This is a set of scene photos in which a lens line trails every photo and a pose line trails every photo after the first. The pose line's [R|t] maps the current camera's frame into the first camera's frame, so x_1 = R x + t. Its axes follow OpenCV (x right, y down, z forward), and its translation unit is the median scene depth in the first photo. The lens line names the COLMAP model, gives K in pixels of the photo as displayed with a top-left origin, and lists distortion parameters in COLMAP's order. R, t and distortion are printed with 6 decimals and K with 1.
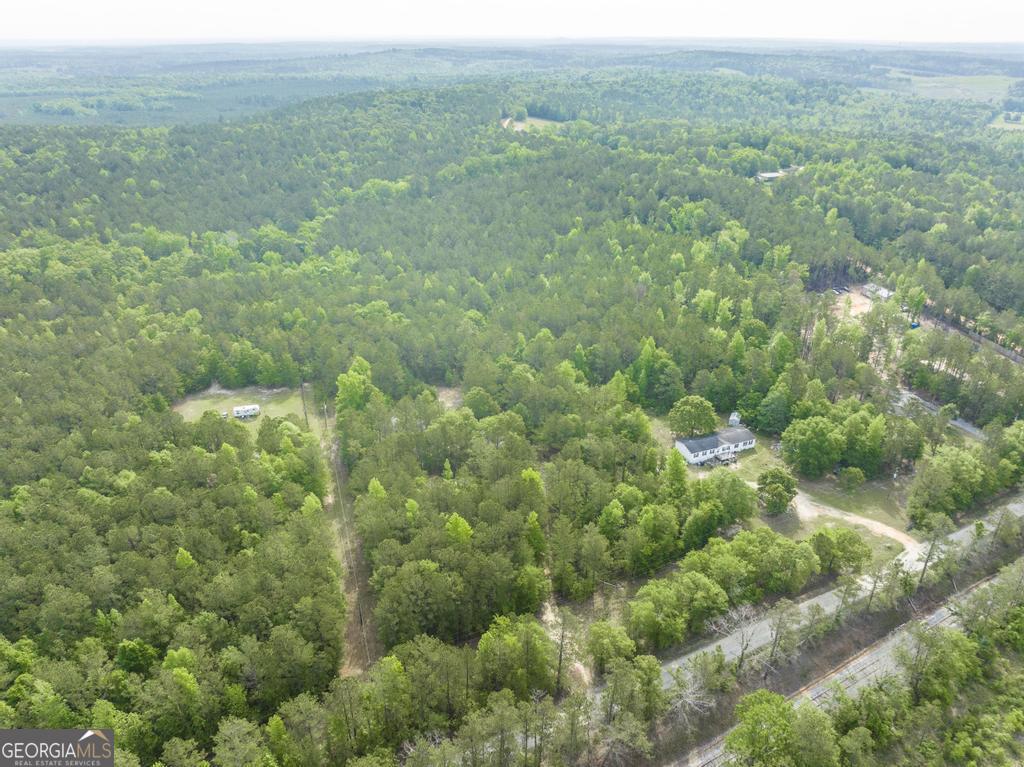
lens RADIAL K [[719.6, 0, 512.0], [0, 719.6, 383.5], [0, 0, 1]] dist [-0.030933, 0.007047]
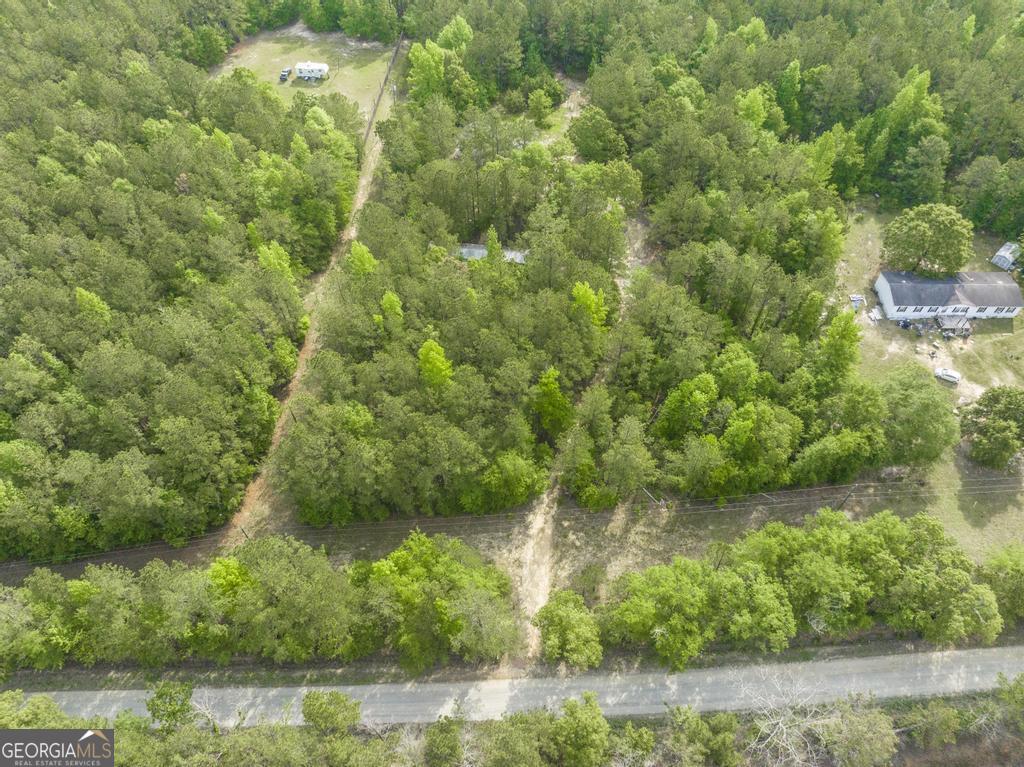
lens RADIAL K [[718.5, 0, 512.0], [0, 718.5, 383.5], [0, 0, 1]] dist [-0.037805, 0.000110]
pose [[0.923322, 0.302205, -0.236954, 0.112548], [-0.160174, 0.863854, 0.477599, -0.077427], [0.349027, -0.403024, 0.846021, 0.350508]]
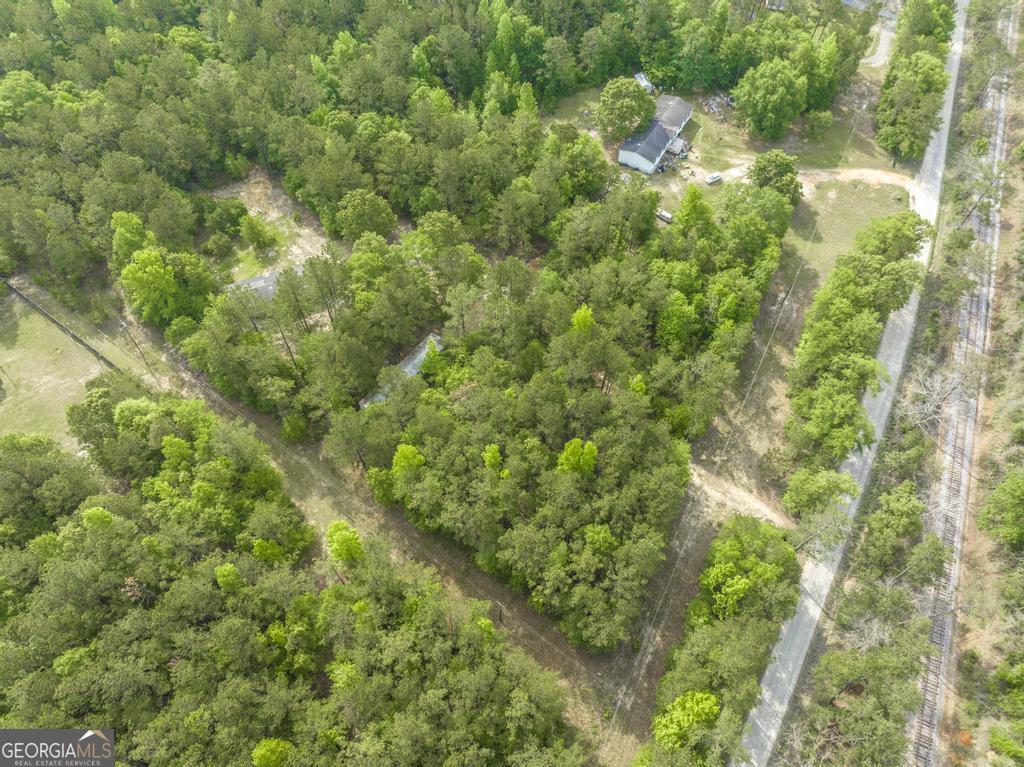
lens RADIAL K [[719.6, 0, 512.0], [0, 719.6, 383.5], [0, 0, 1]] dist [-0.030933, 0.007047]
pose [[0.799818, -0.509772, 0.316897, -0.232849], [0.256184, 0.767358, 0.587819, -0.209109], [-0.542827, -0.388965, 0.744342, 0.405002]]
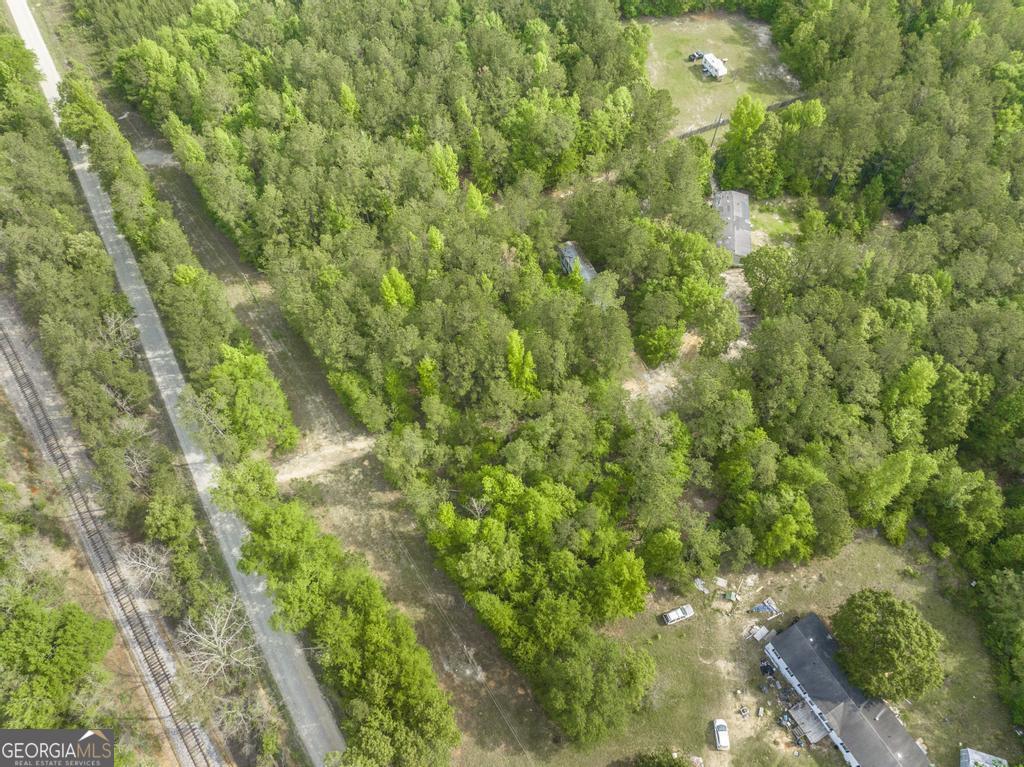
lens RADIAL K [[718.5, 0, 512.0], [0, 718.5, 383.5], [0, 0, 1]] dist [-0.037805, 0.000110]
pose [[0.132395, 0.833842, -0.535892, 0.334714], [-0.430940, 0.535302, 0.726459, -0.273895], [0.892616, 0.134758, 0.430207, 0.591274]]
